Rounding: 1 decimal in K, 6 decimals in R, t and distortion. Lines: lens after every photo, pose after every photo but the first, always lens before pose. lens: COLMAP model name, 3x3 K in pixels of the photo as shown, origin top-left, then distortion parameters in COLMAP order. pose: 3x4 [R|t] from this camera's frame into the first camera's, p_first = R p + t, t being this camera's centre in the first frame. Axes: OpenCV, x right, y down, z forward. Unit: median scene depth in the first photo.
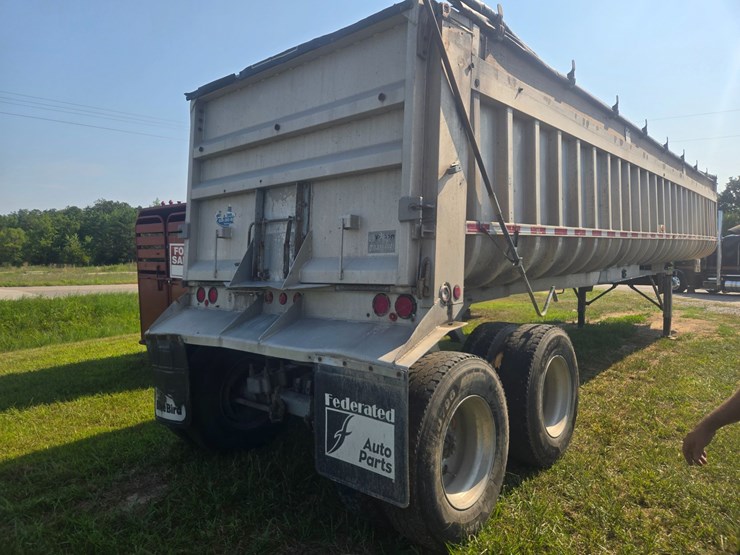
lens RADIAL K [[503.4, 0, 366.4], [0, 503.4, 280.5], [0, 0, 1]] dist [0.038725, -0.015851]
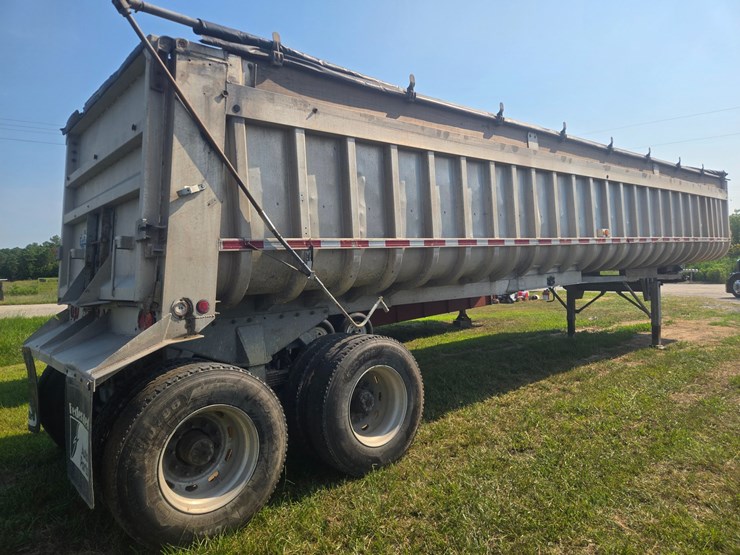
lens RADIAL K [[503.4, 0, 372.8], [0, 503.4, 278.1], [0, 0, 1]] dist [0.038725, -0.015851]
pose [[0.991346, -0.023398, -0.129170, 0.644641], [0.020187, 0.999455, -0.026113, -0.001408], [0.129711, 0.023280, 0.991279, -0.006413]]
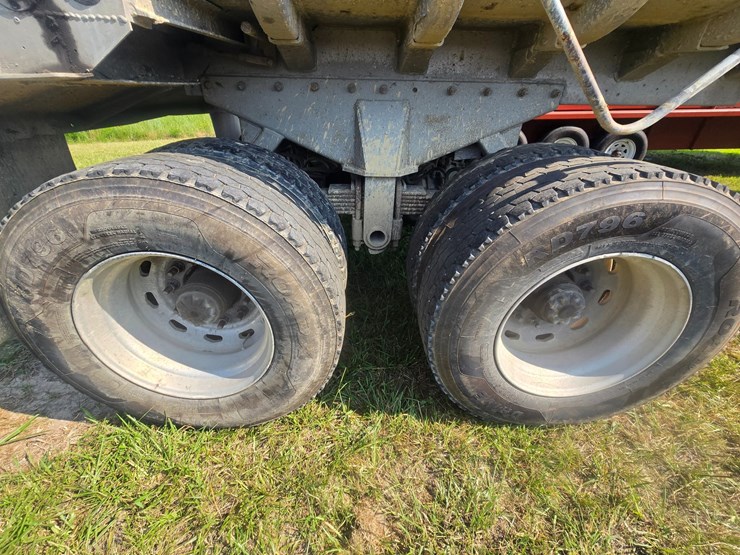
lens RADIAL K [[303.7, 0, 363.3], [0, 303.7, 258.4], [0, 0, 1]] dist [-0.002207, 0.001630]
pose [[0.657906, 0.397934, -0.639381, 0.503209], [-0.069780, 0.877557, 0.474367, 0.075174], [0.749860, -0.267473, 0.605118, 0.921184]]
